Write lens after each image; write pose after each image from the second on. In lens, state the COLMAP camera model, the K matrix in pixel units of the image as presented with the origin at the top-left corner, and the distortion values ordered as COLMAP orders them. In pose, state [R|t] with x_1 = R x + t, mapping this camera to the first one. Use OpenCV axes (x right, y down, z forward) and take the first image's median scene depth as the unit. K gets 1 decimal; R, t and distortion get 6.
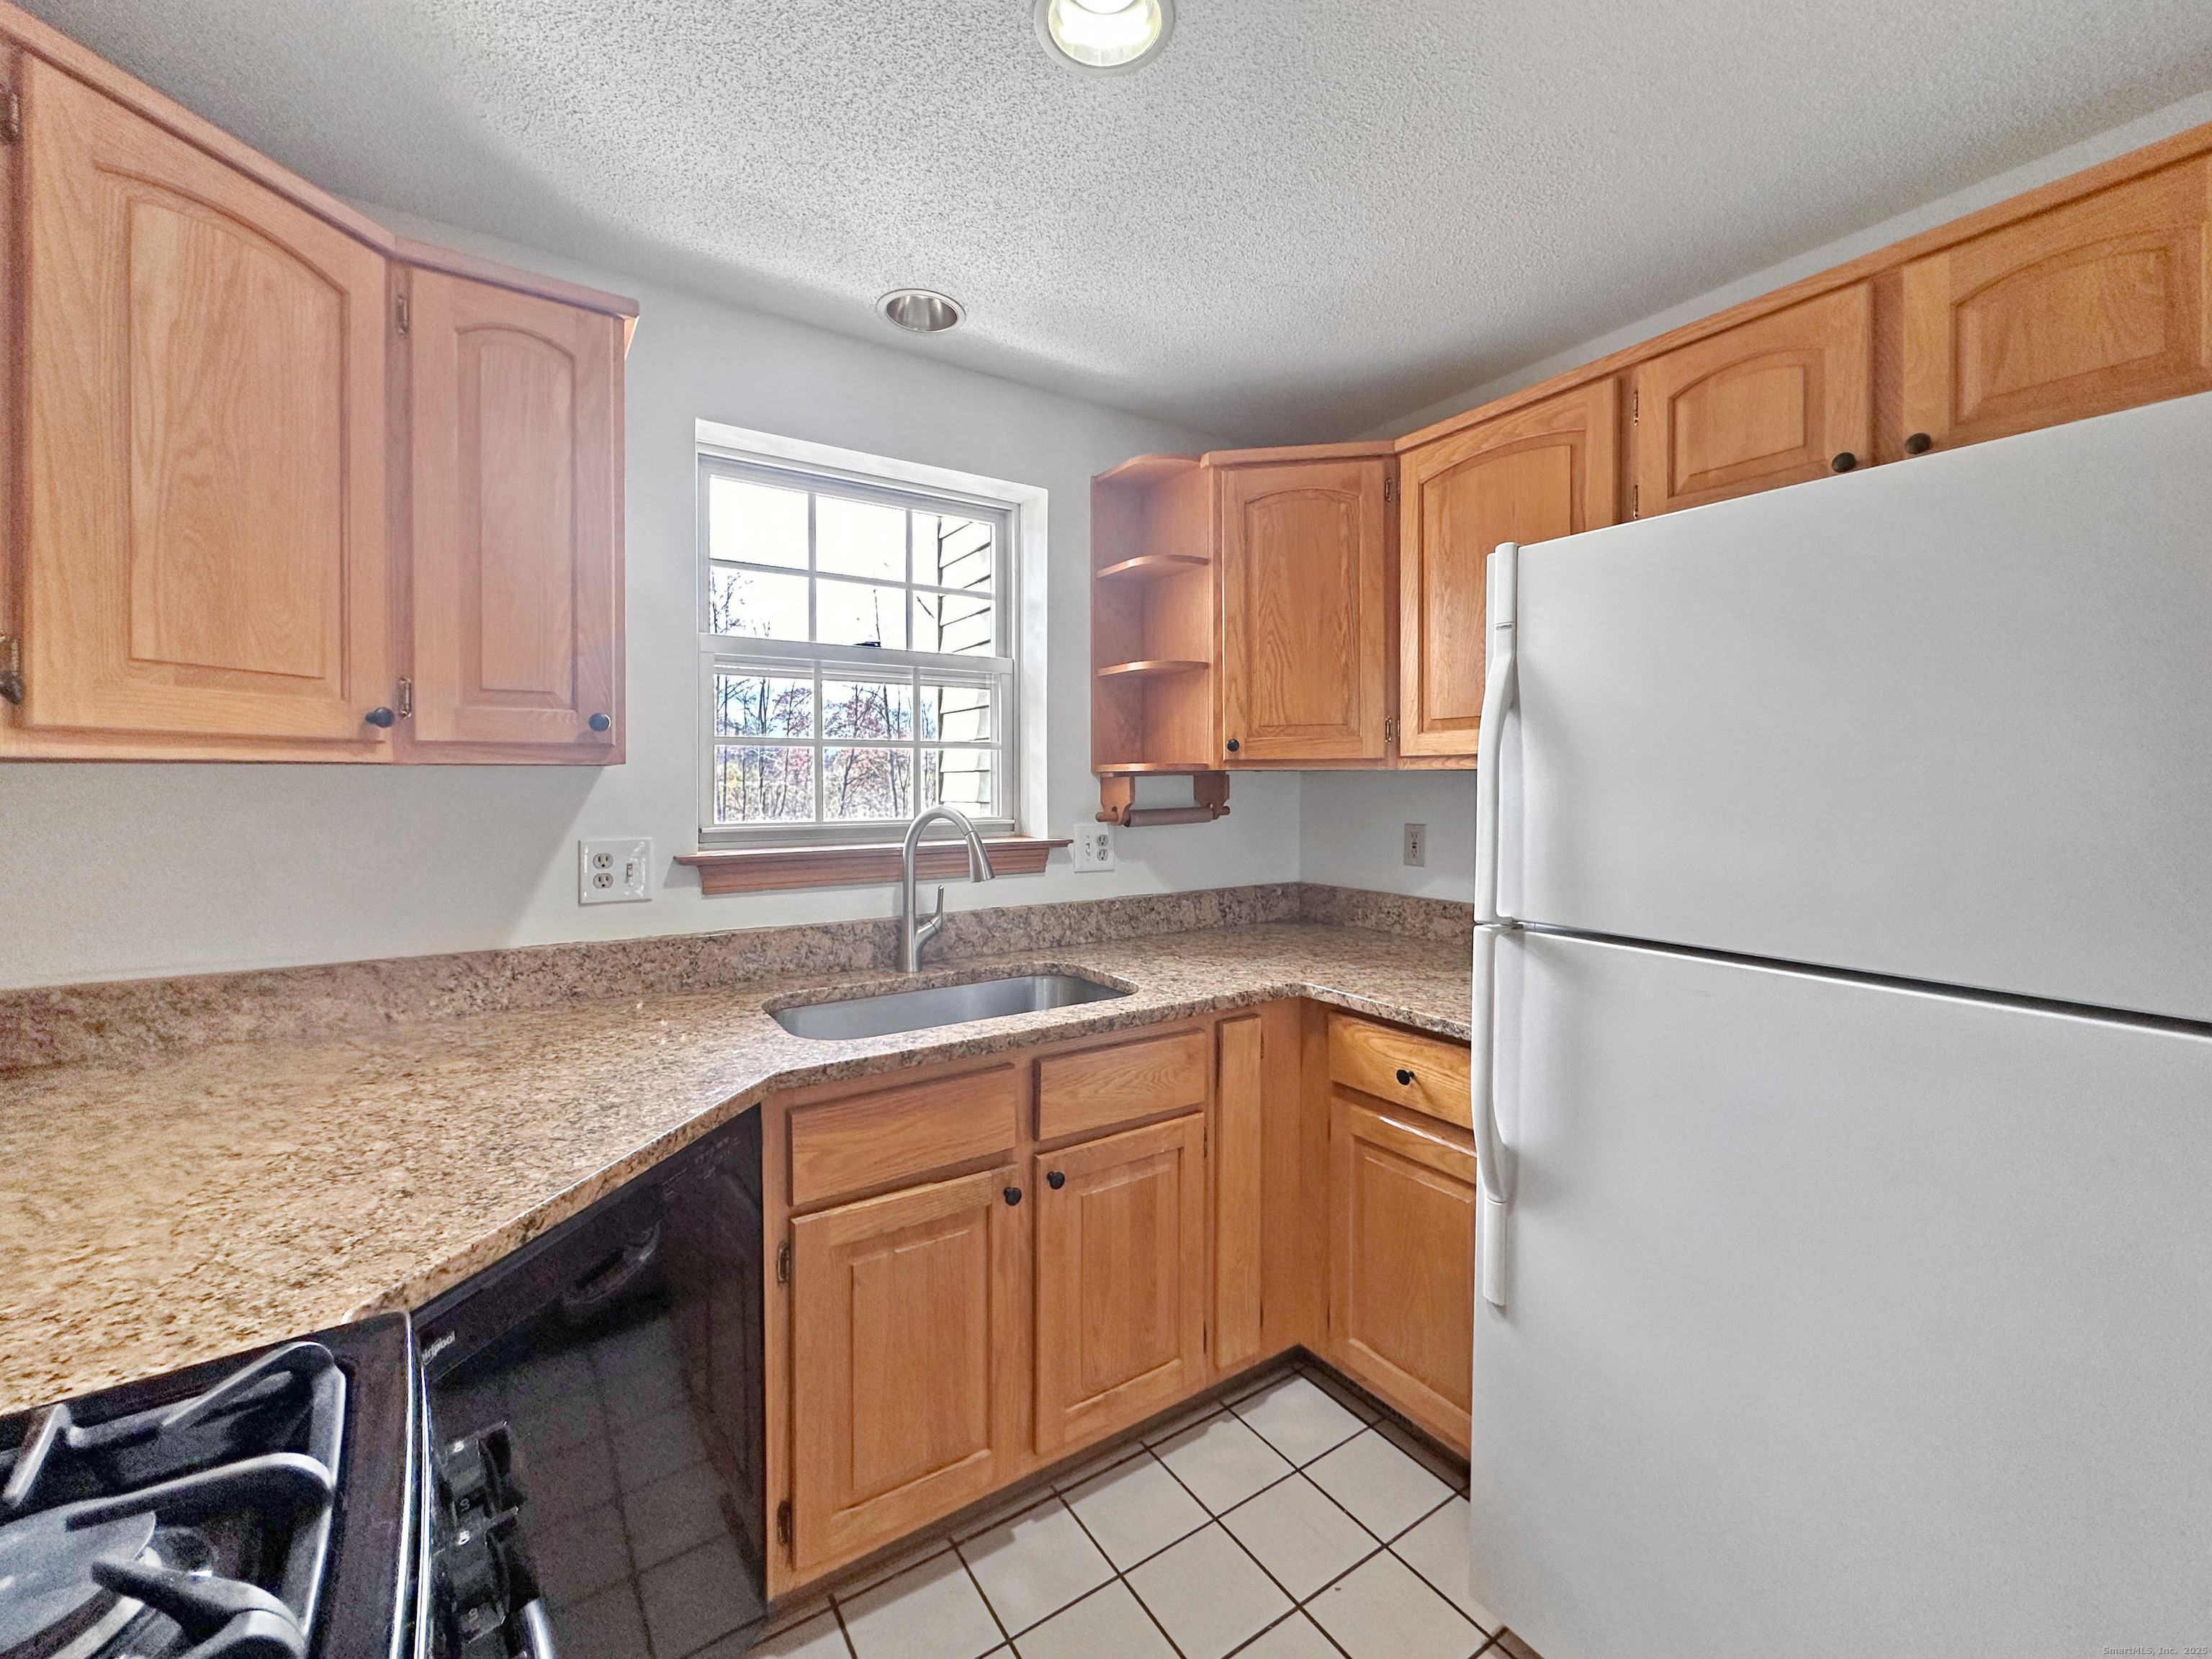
lens RADIAL K [[900.4, 0, 1106.2], [0, 900.4, 823.2], [0, 0, 1]] dist [0.000281, 0.000155]
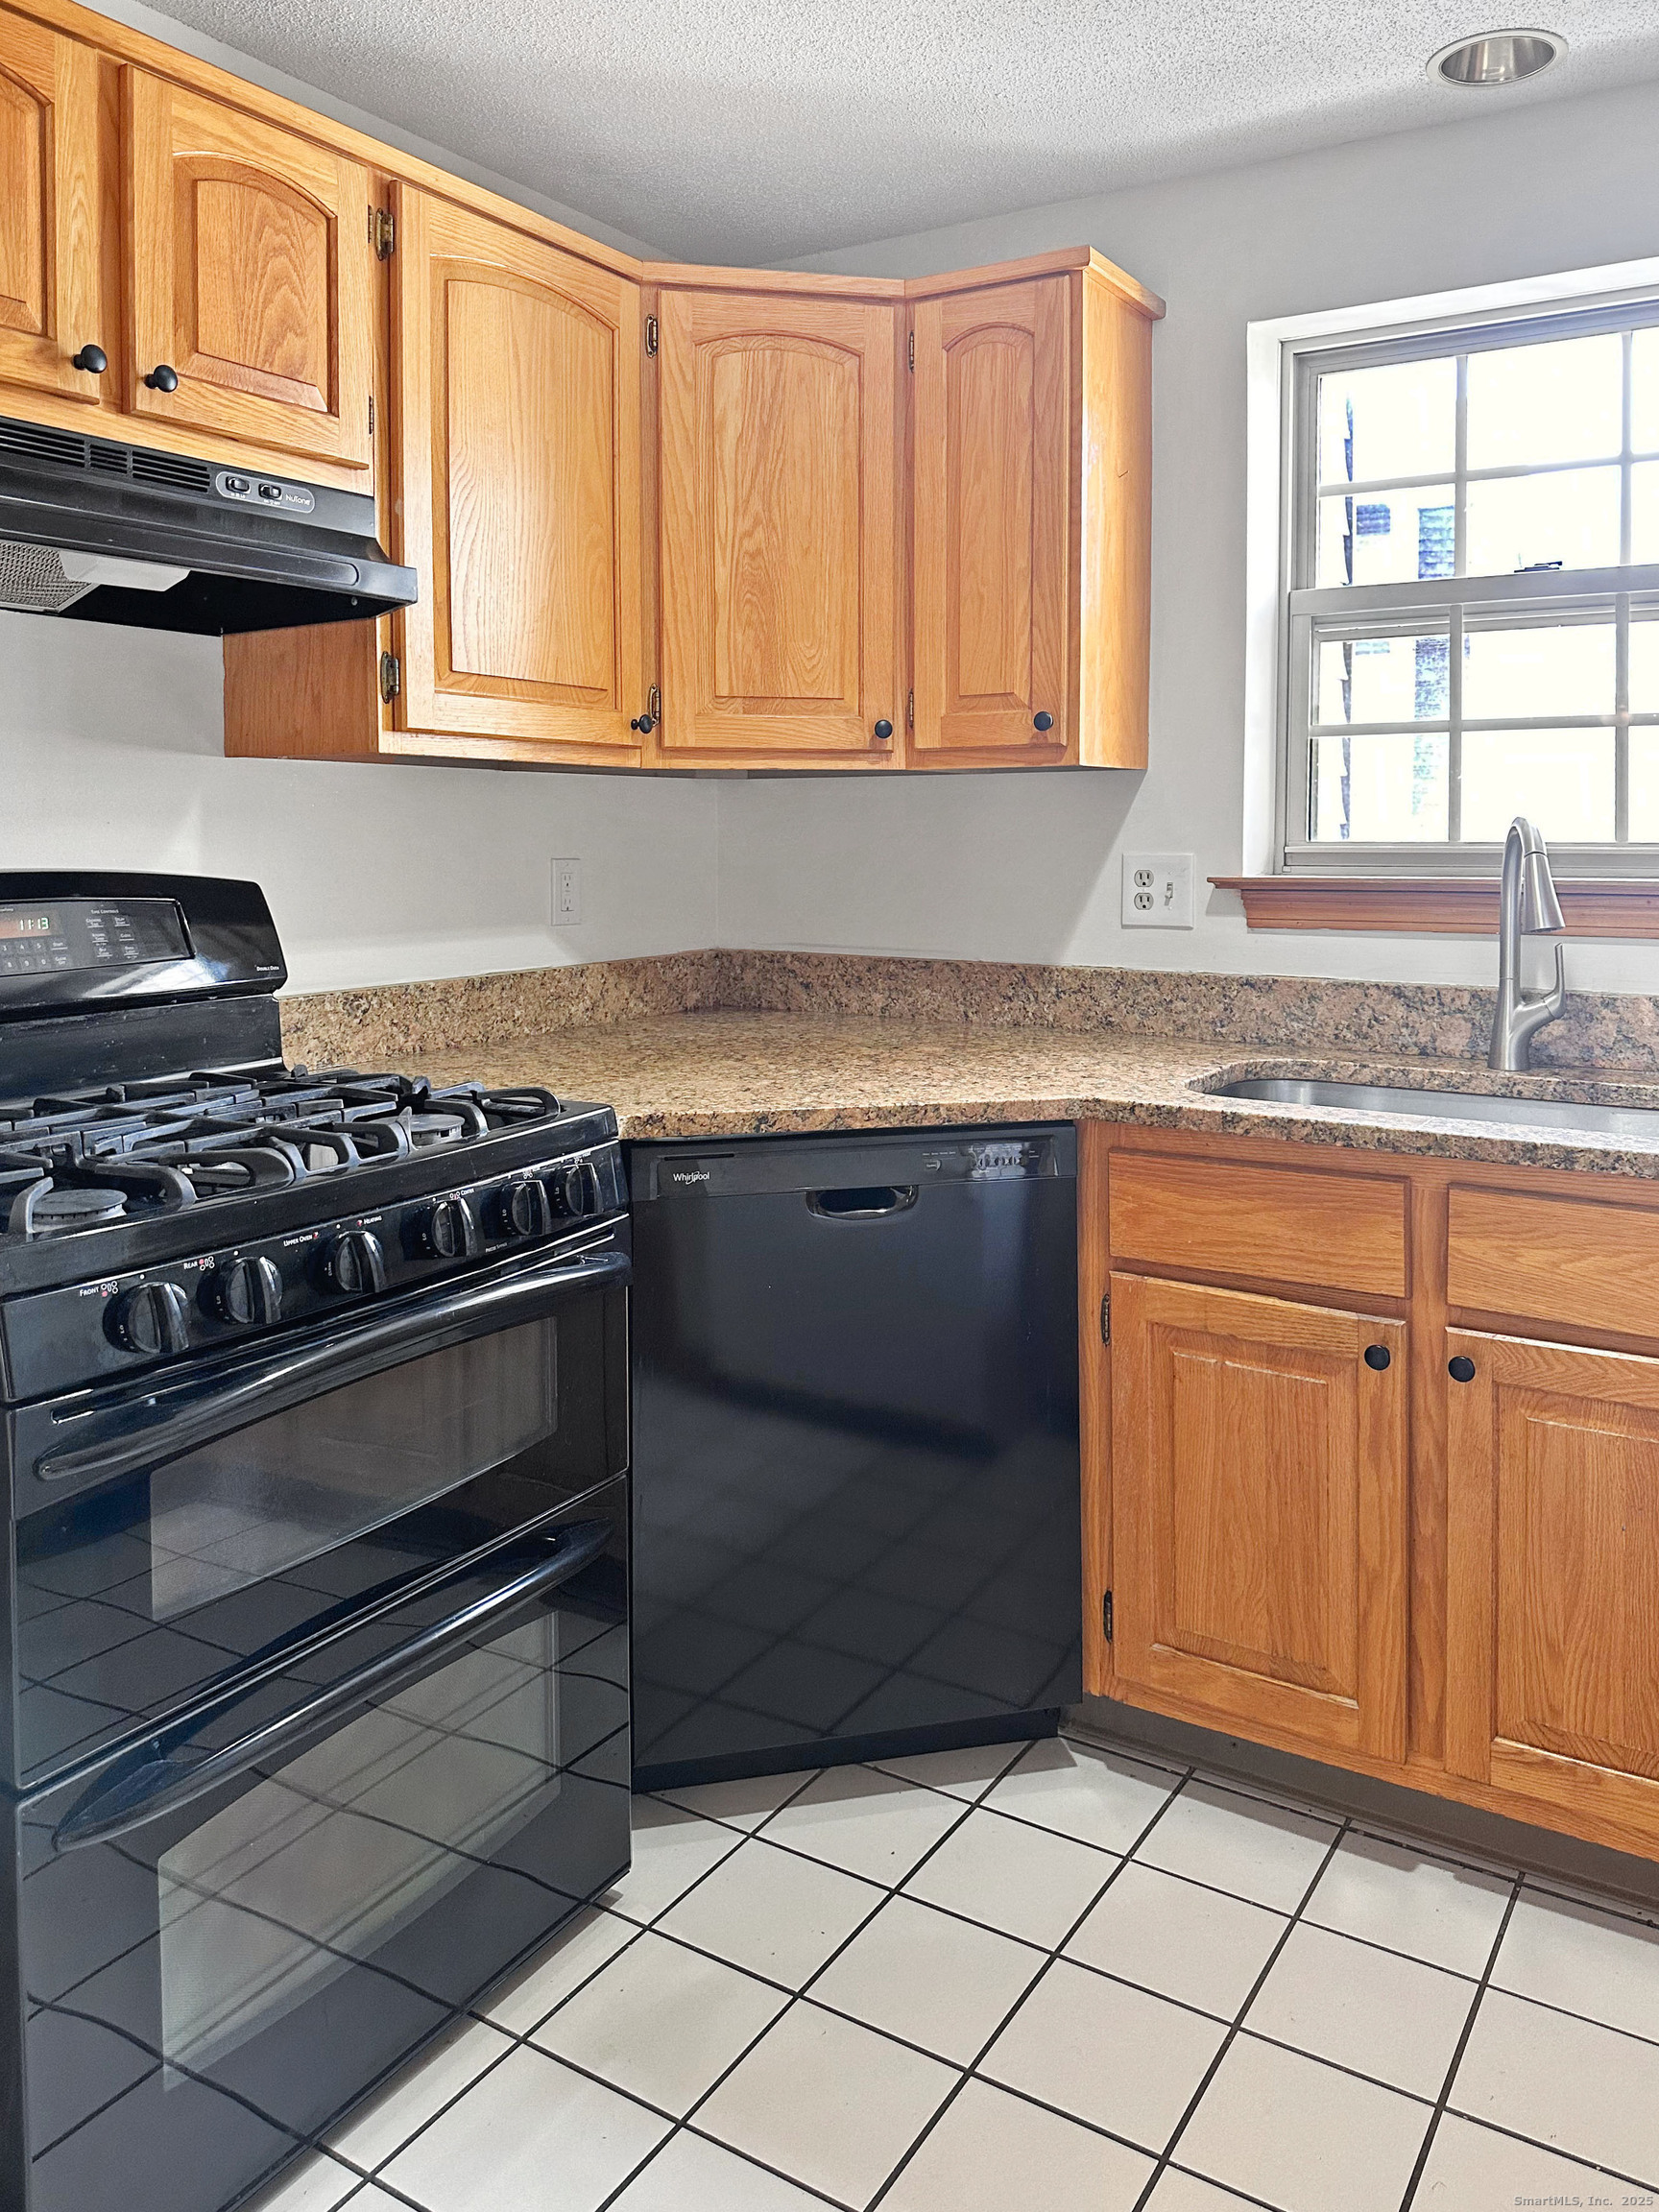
lens RADIAL K [[1635.2, 0, 876.6], [0, 1635.2, 998.4], [0, 0, 1]] dist [0.175372, -0.329705]
pose [[0.427609, 0.092567, -0.899212, 0.851842], [-0.041878, 0.995704, 0.082585, 0.039670], [0.902993, 0.002343, 0.429648, 0.077639]]
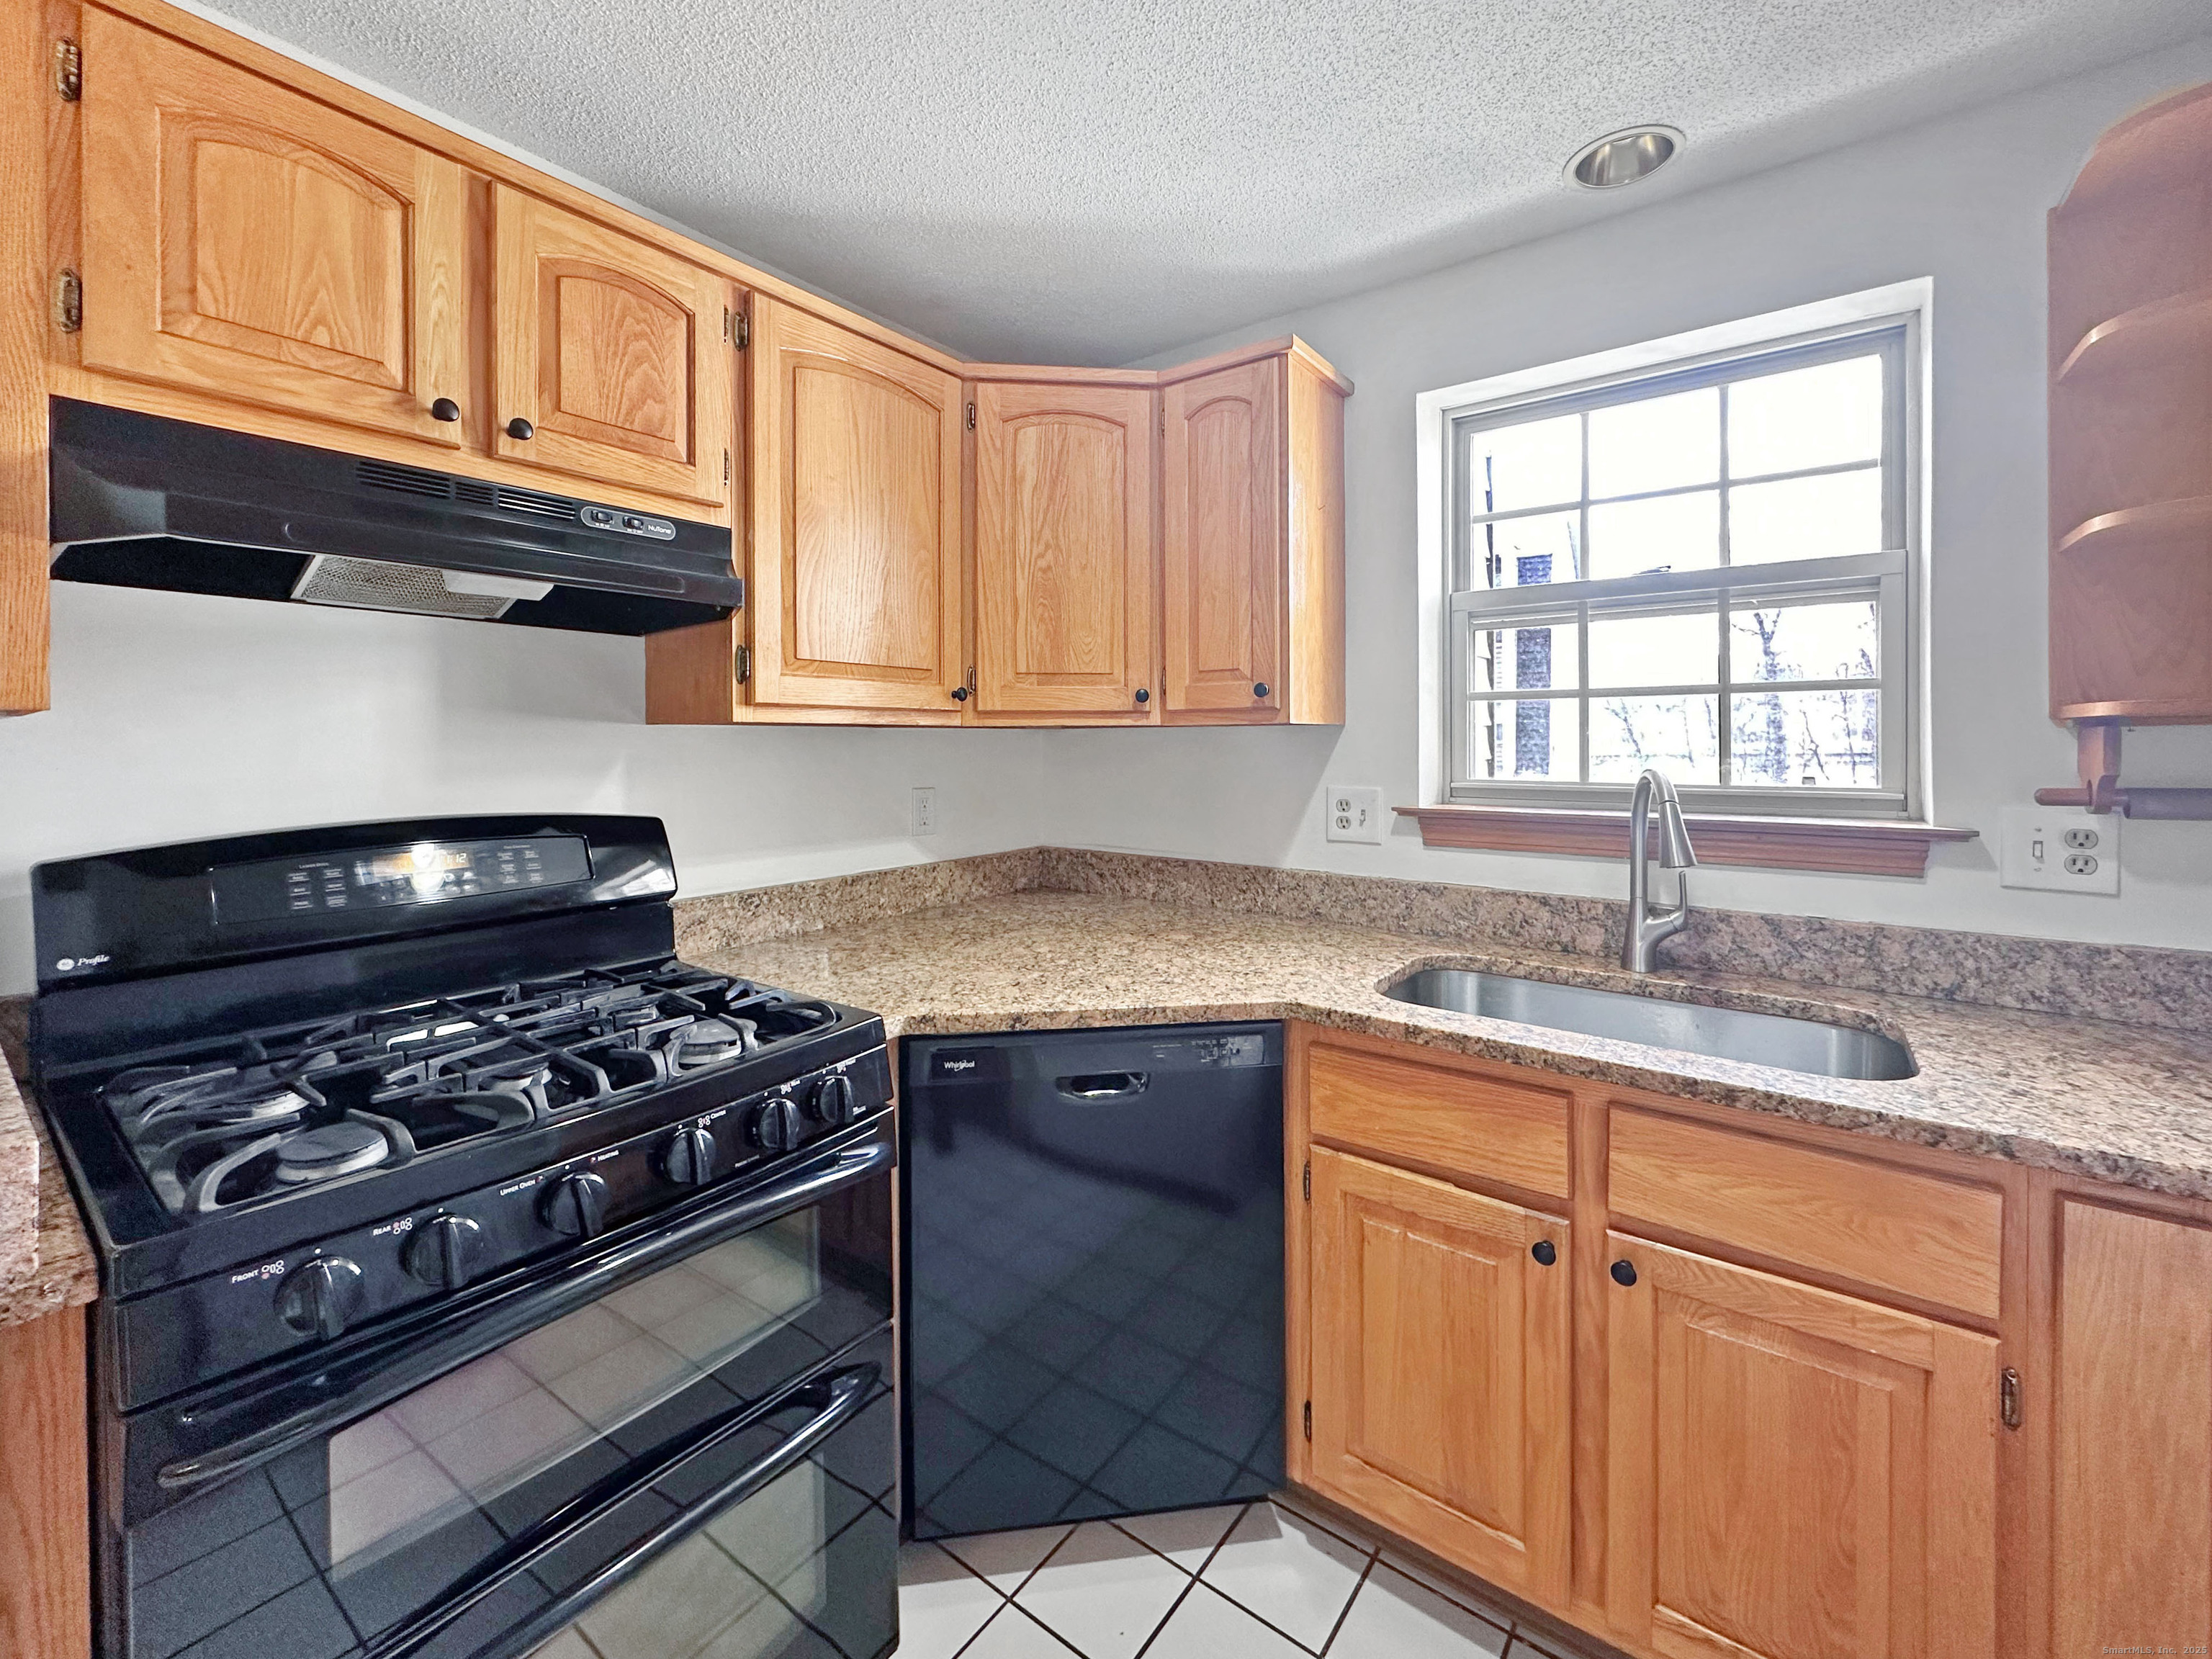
lens RADIAL K [[916.4, 0, 1111.3], [0, 916.4, 788.1], [0, 0, 1]] dist [-0.001169, 0.000425]
pose [[0.333637, 0.048327, -0.941462, 0.499271], [-0.043077, 0.998423, 0.035986, -0.011713], [0.941717, 0.028549, 0.335193, 0.340360]]
